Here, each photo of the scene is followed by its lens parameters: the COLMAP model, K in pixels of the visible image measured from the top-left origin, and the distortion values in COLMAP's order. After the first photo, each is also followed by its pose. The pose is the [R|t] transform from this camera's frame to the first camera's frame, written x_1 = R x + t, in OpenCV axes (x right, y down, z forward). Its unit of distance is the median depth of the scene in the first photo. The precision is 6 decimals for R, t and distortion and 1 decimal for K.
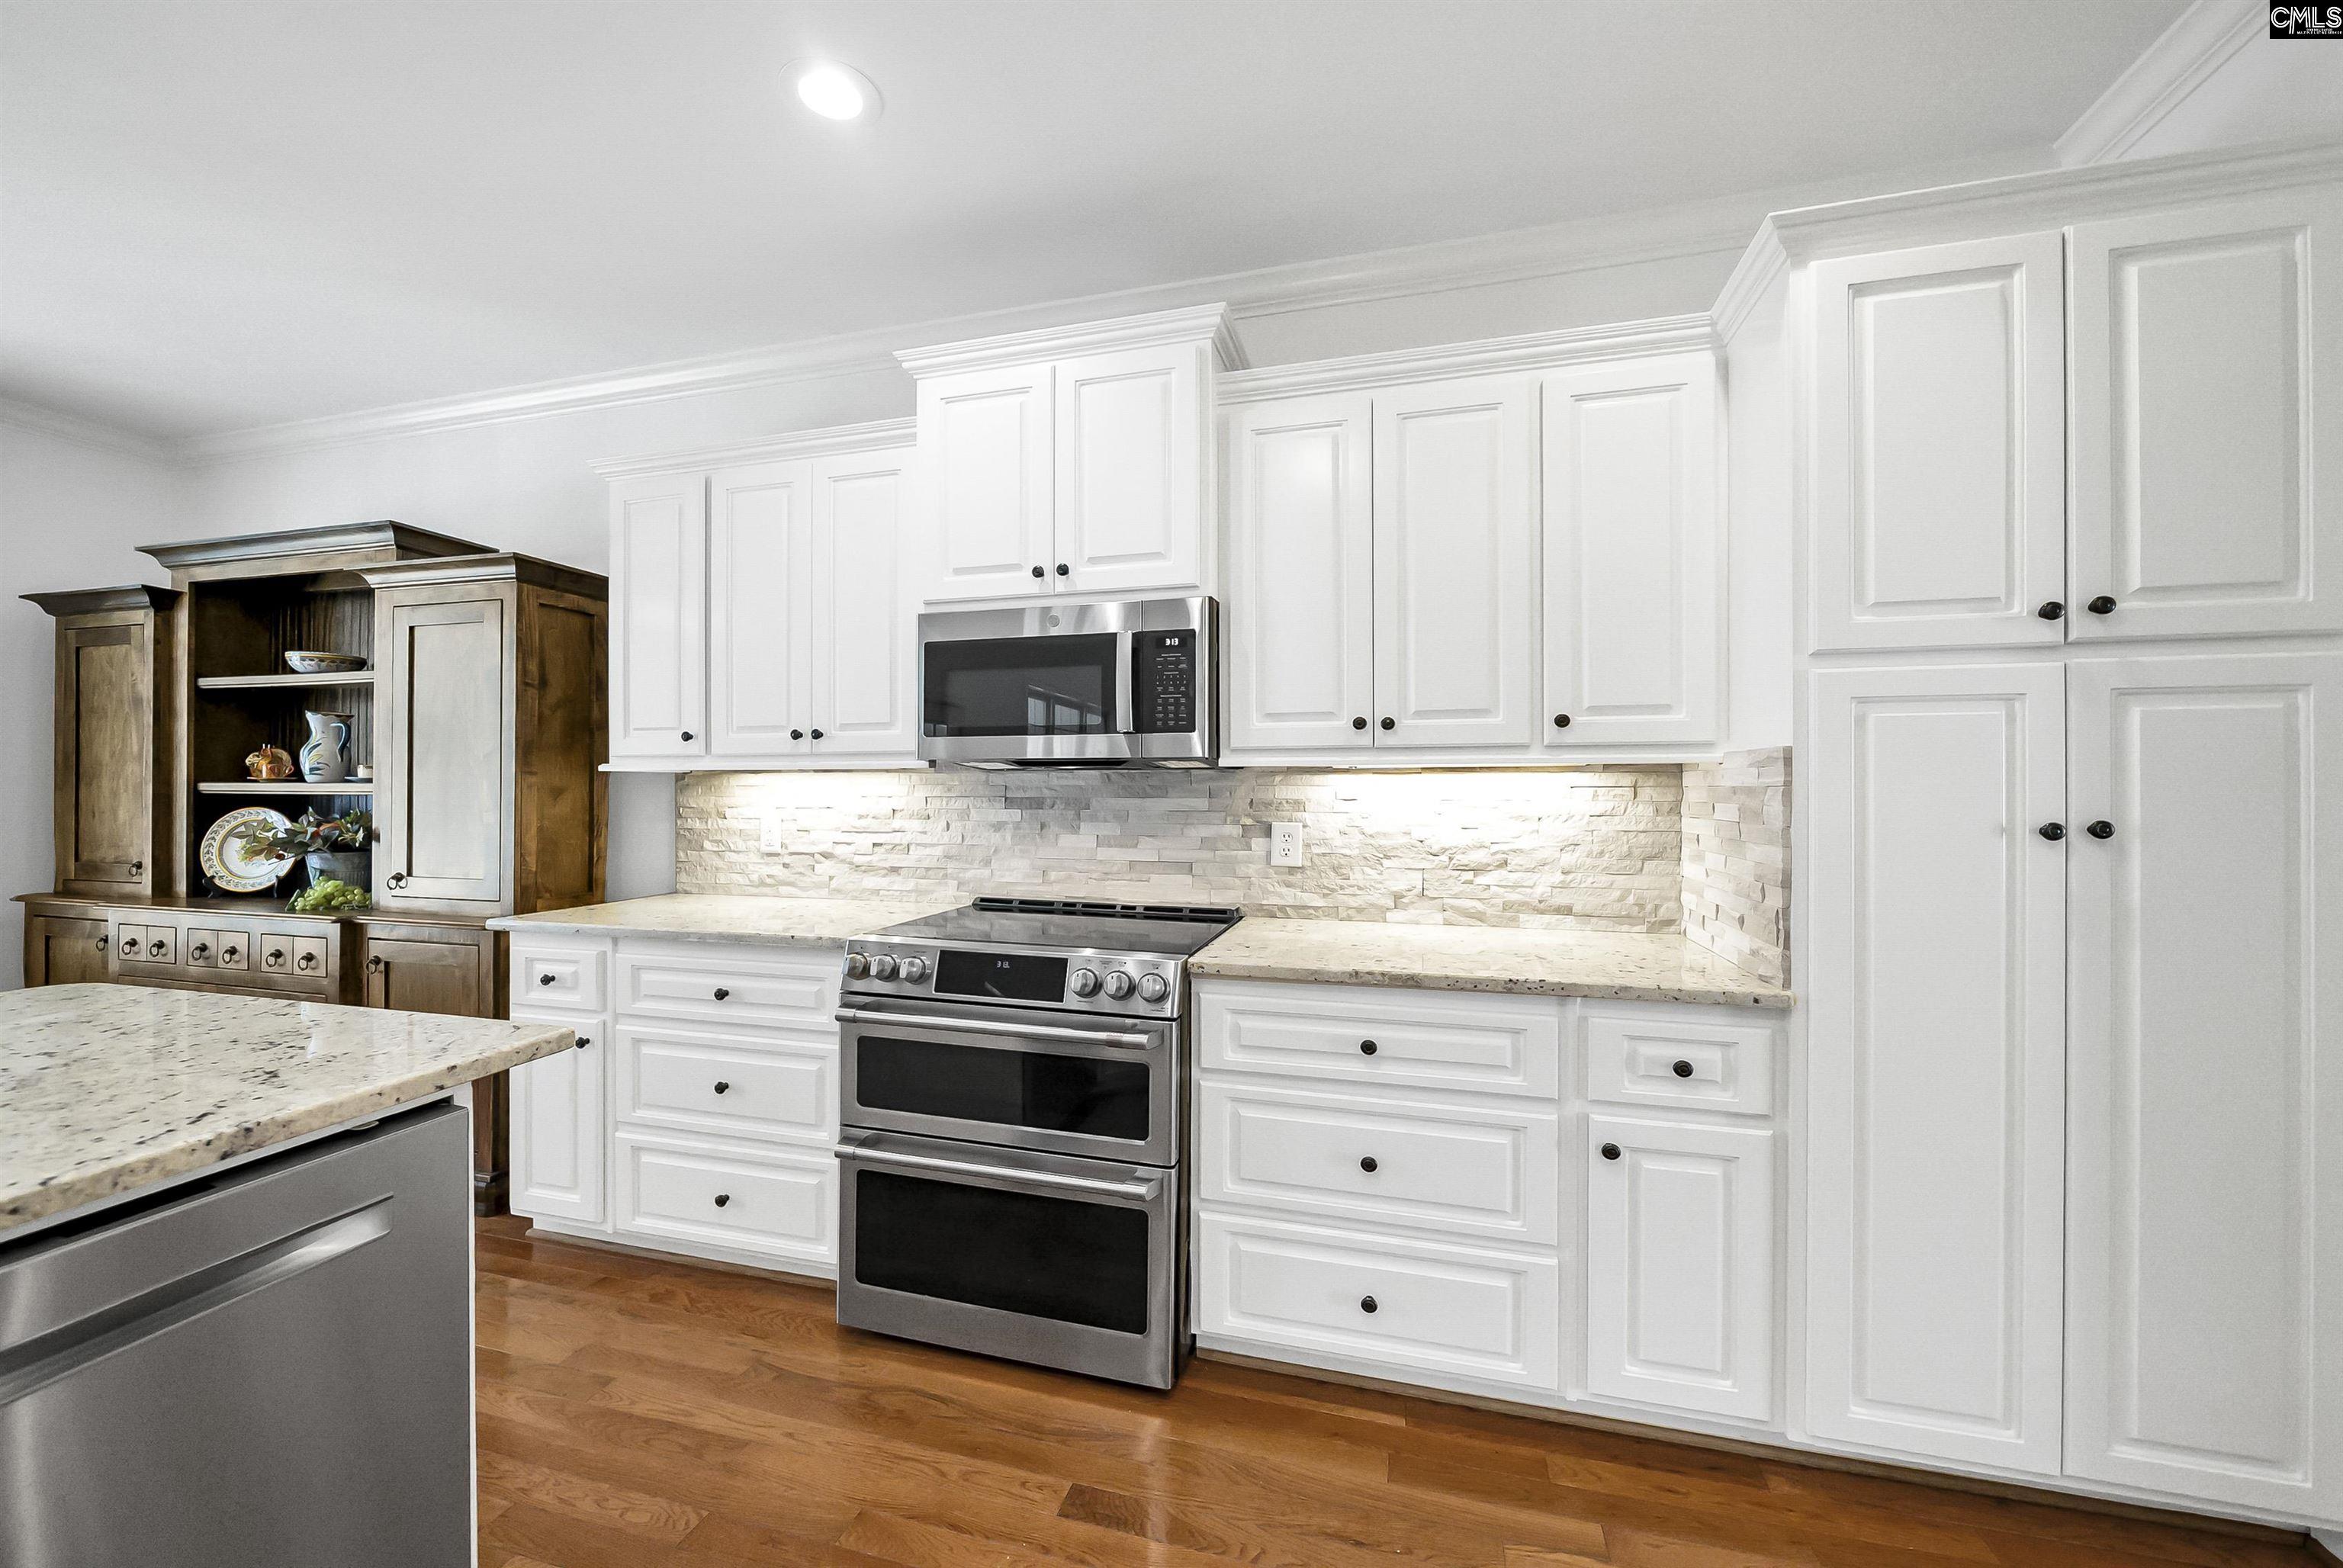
lens RADIAL K [[833.7, 0, 1171.5], [0, 833.7, 784.0], [0, 0, 1]] dist [-0.002079, -0.000099]
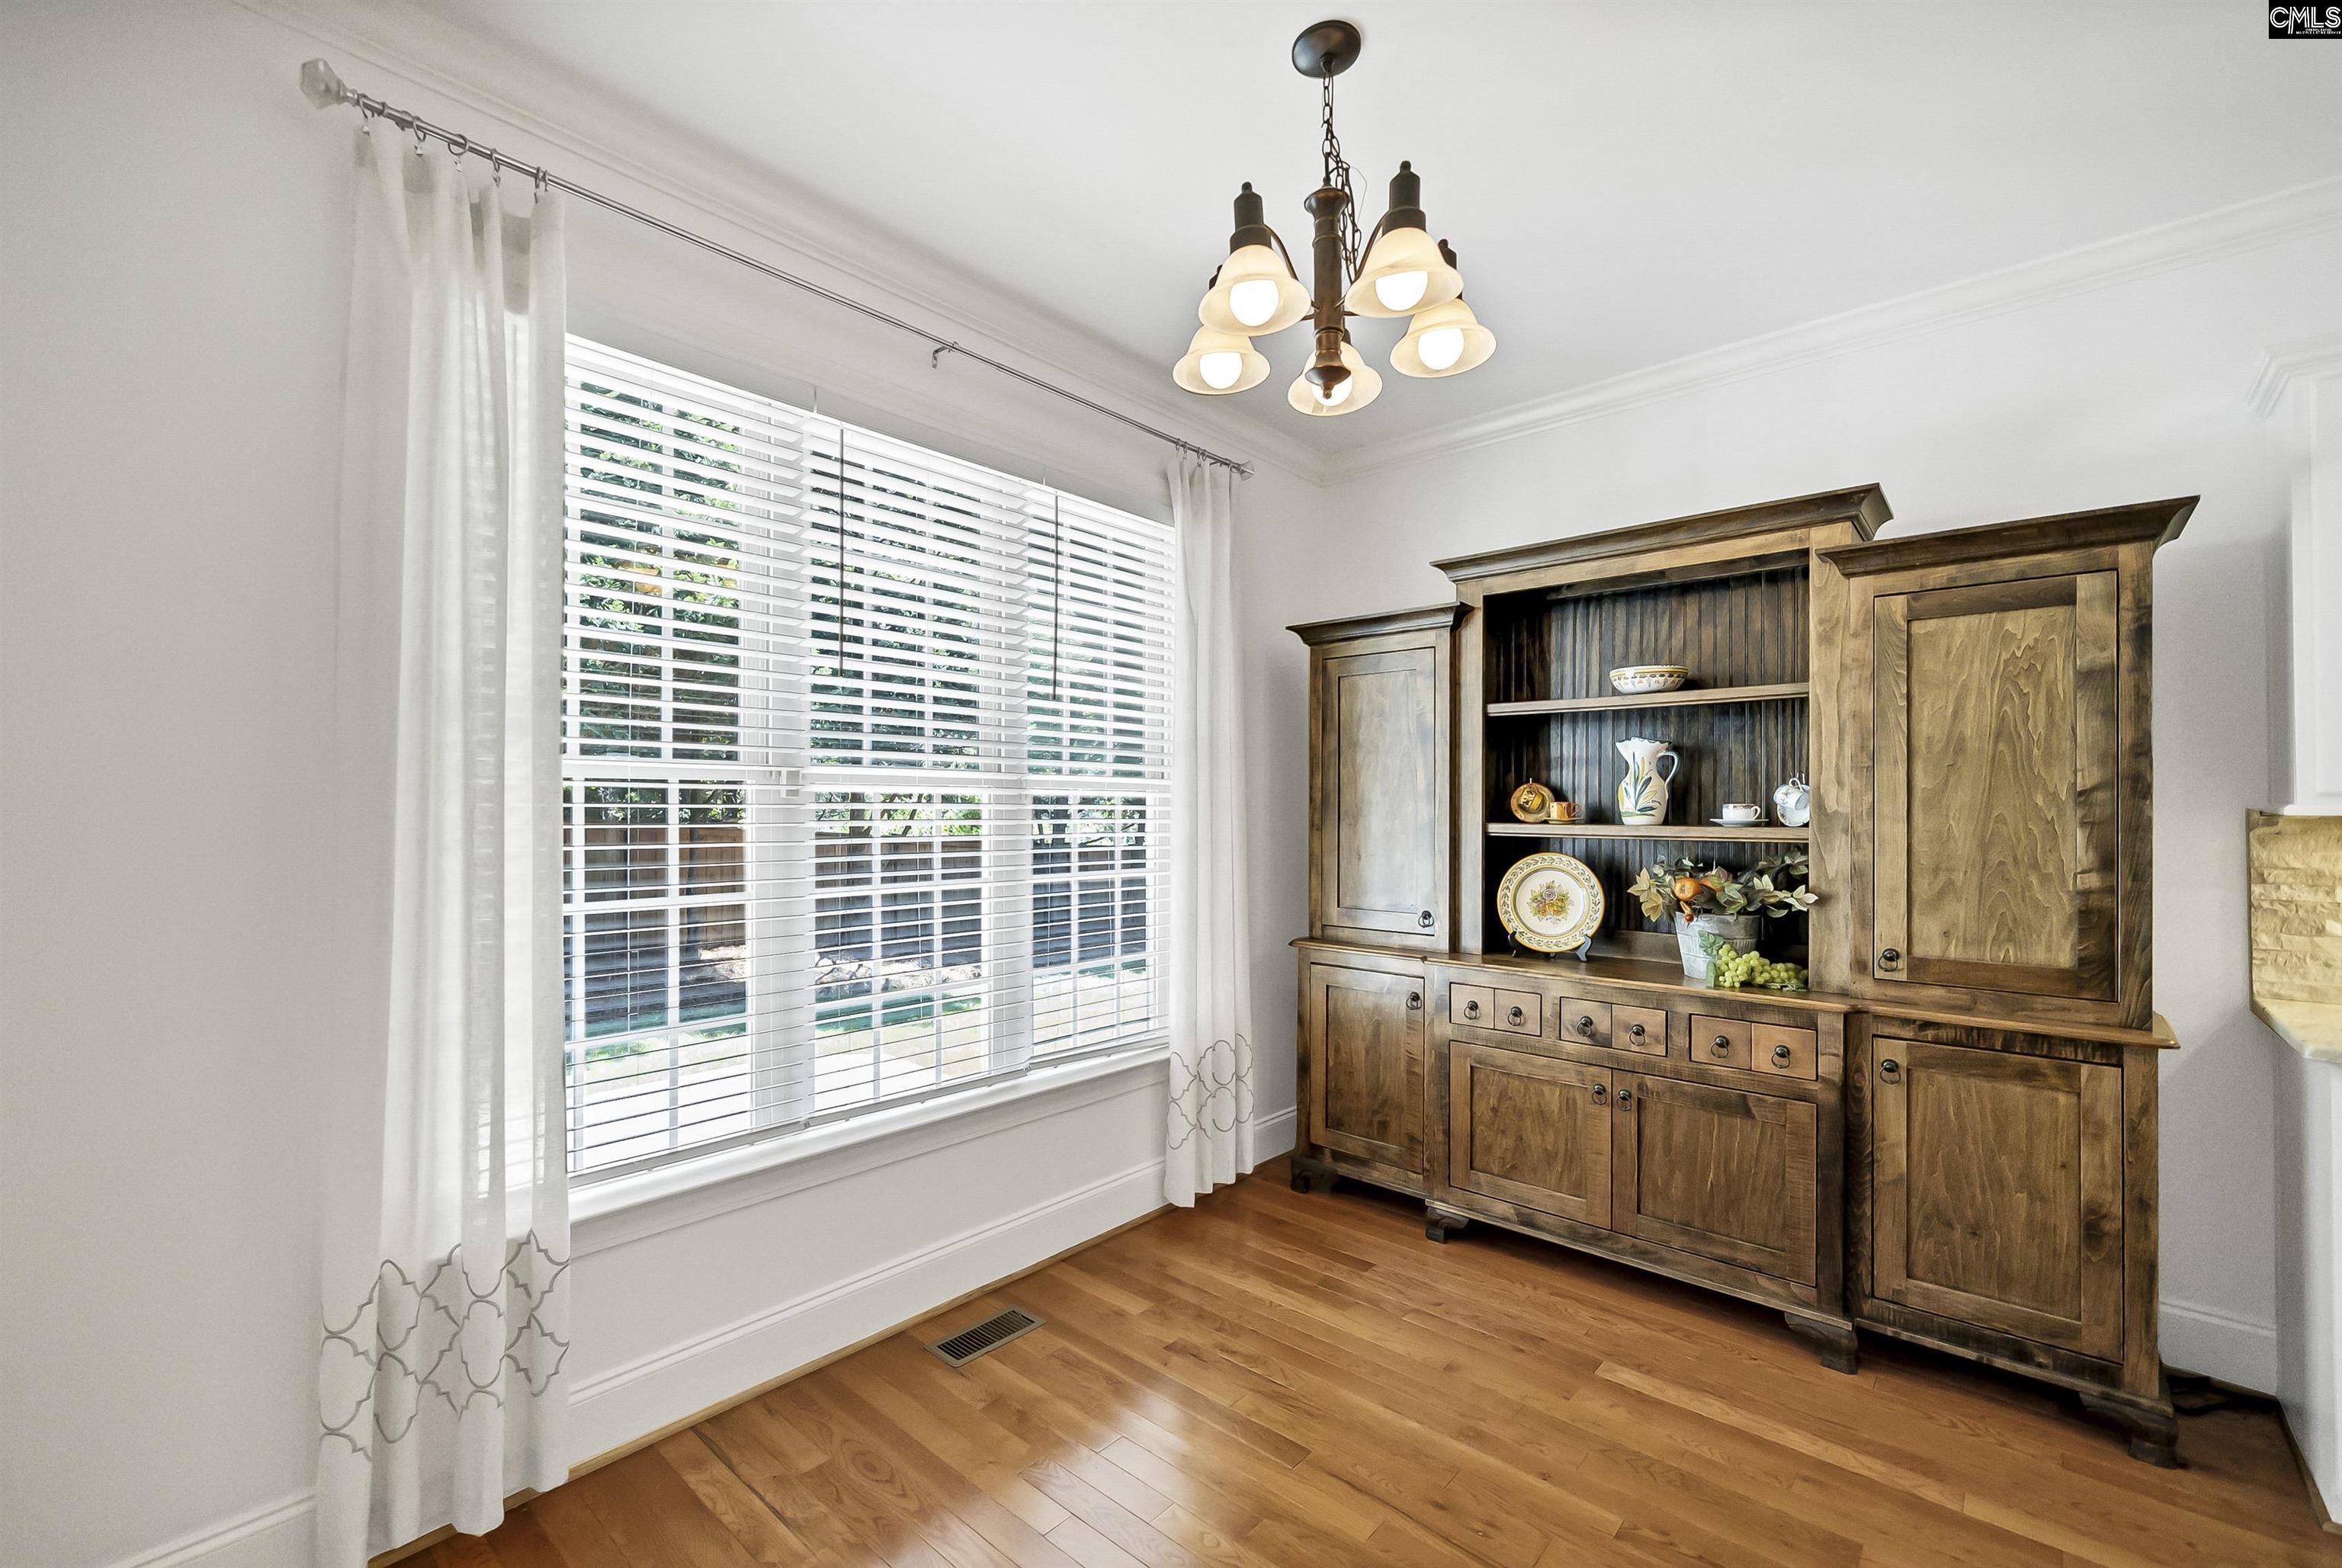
lens RADIAL K [[965.7, 0, 1230.2], [0, 965.7, 803.2], [0, 0, 1]] dist [-0.002736, -0.000296]
pose [[0.907570, -0.000681, -0.419900, -0.995602], [-0.001275, 0.999990, -0.004378, -0.018536], [0.419898, 0.004508, 0.907560, -0.037125]]
